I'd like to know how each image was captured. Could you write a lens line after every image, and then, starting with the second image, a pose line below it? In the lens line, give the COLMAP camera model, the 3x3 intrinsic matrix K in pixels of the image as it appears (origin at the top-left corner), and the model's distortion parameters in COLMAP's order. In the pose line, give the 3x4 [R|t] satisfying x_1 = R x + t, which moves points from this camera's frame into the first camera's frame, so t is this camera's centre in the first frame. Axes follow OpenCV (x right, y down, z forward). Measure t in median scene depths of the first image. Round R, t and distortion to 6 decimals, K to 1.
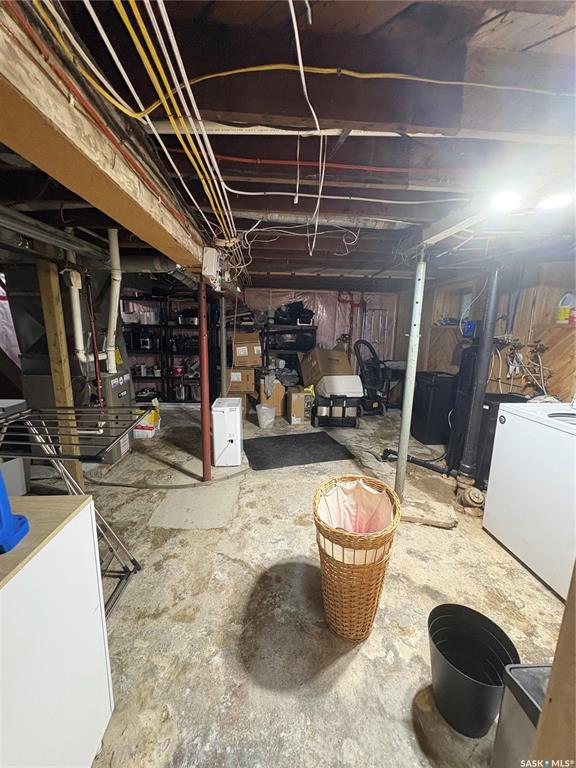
lens RADIAL K [[305.0, 0, 287.8], [0, 305.0, 383.4], [0, 0, 1]] dist [-0.002734, 0.000772]
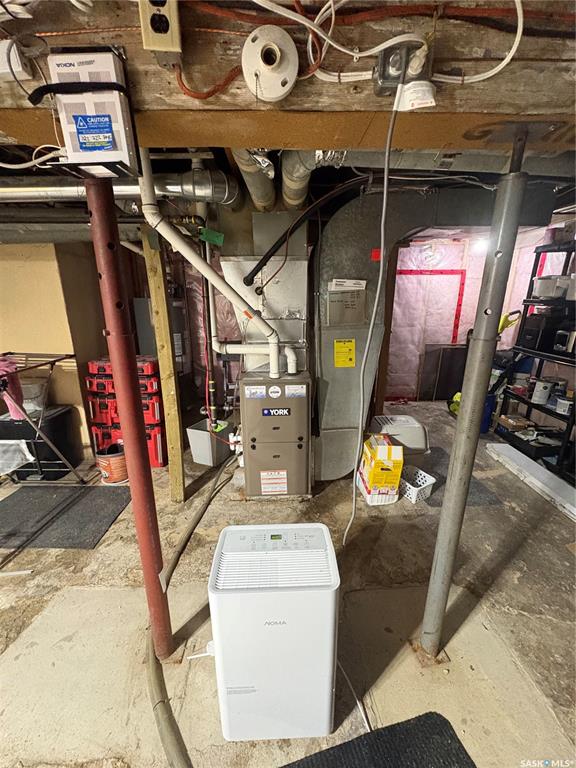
lens RADIAL K [[305.0, 0, 288.2], [0, 305.0, 383.5], [0, 0, 1]] dist [-0.002734, 0.000772]
pose [[-0.047518, 0.266233, -0.962737, 0.036449], [-0.182729, 0.945244, 0.270415, -0.124224], [0.982014, 0.188769, 0.003732, 0.616434]]
